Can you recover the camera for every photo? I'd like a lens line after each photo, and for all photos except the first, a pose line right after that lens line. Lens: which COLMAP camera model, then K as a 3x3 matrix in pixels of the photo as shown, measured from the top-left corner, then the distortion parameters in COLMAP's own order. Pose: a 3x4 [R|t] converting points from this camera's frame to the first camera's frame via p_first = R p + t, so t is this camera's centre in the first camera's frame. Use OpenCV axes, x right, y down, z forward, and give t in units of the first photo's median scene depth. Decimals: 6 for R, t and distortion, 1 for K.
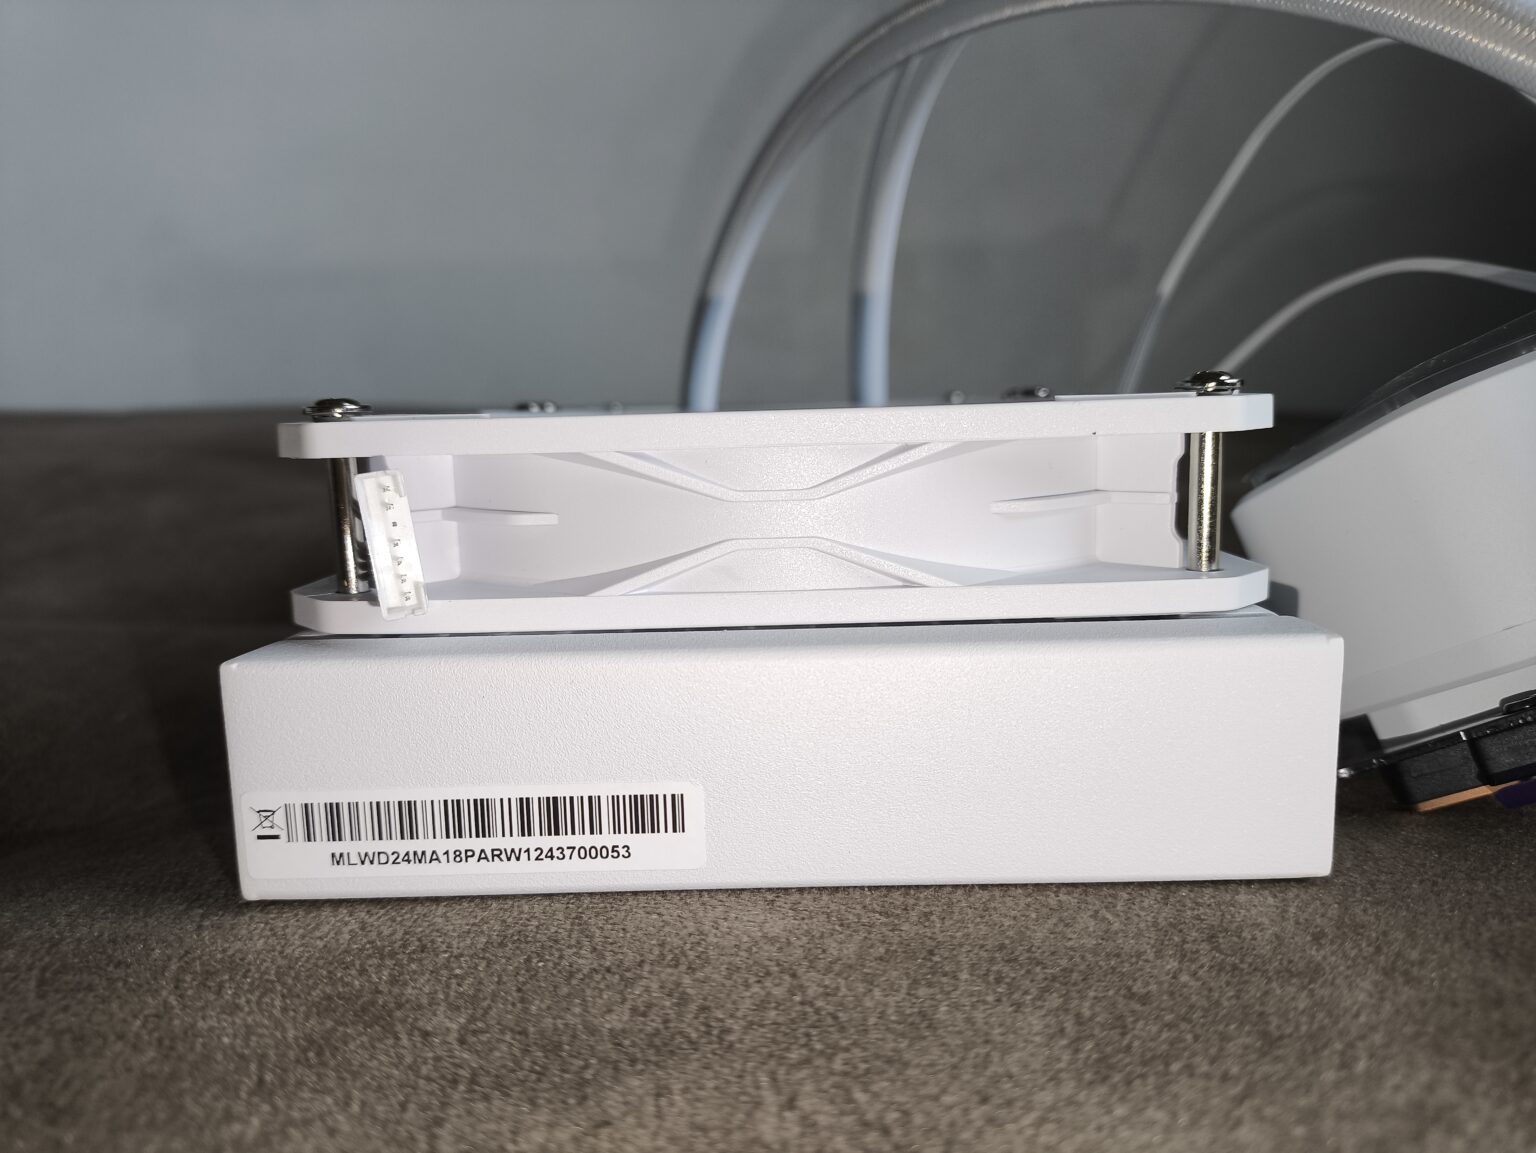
lens RADIAL K [[1125.2, 0, 768.0], [0, 1125.2, 576.5], [0, 0, 1]] dist [-0.002650, -0.008995]
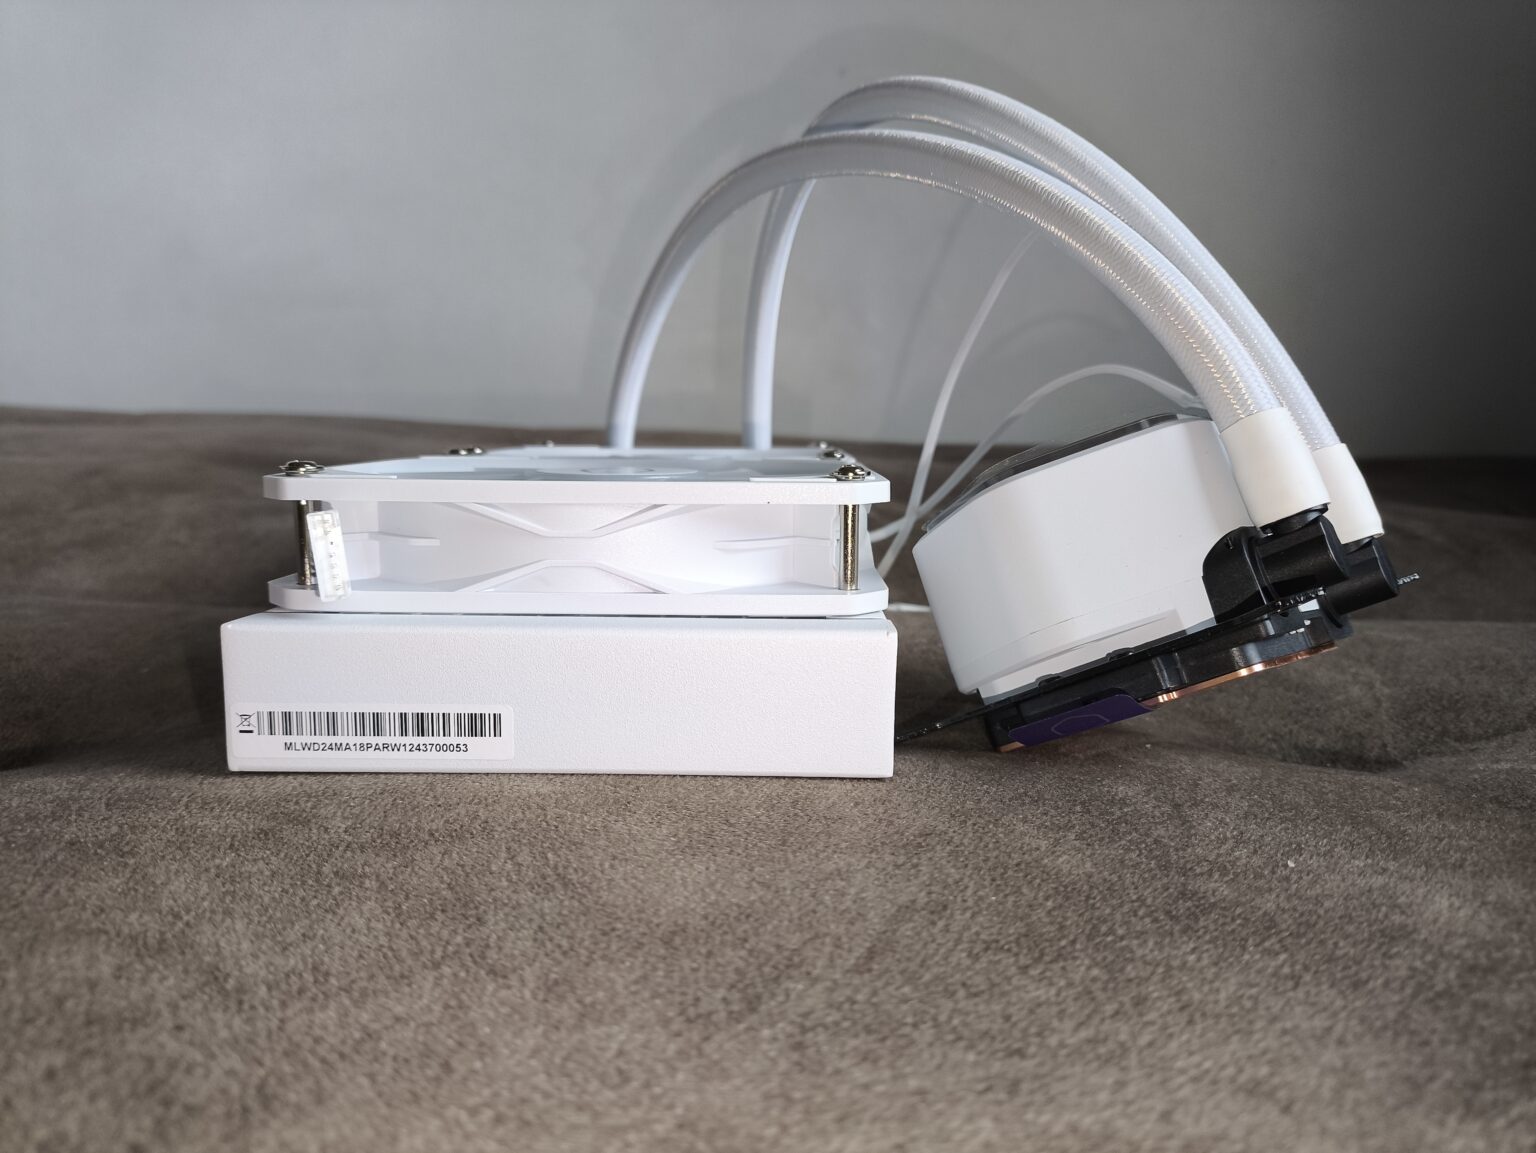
lens RADIAL K [[1124.3, 0, 768.0], [0, 1124.3, 576.5], [0, 0, 1]] dist [0.027817, 0.001987]
pose [[0.999359, 0.035316, -0.005845, 0.318877], [-0.035349, 0.999359, -0.005686, -0.012220], [0.005640, 0.005889, 0.999967, -0.650356]]
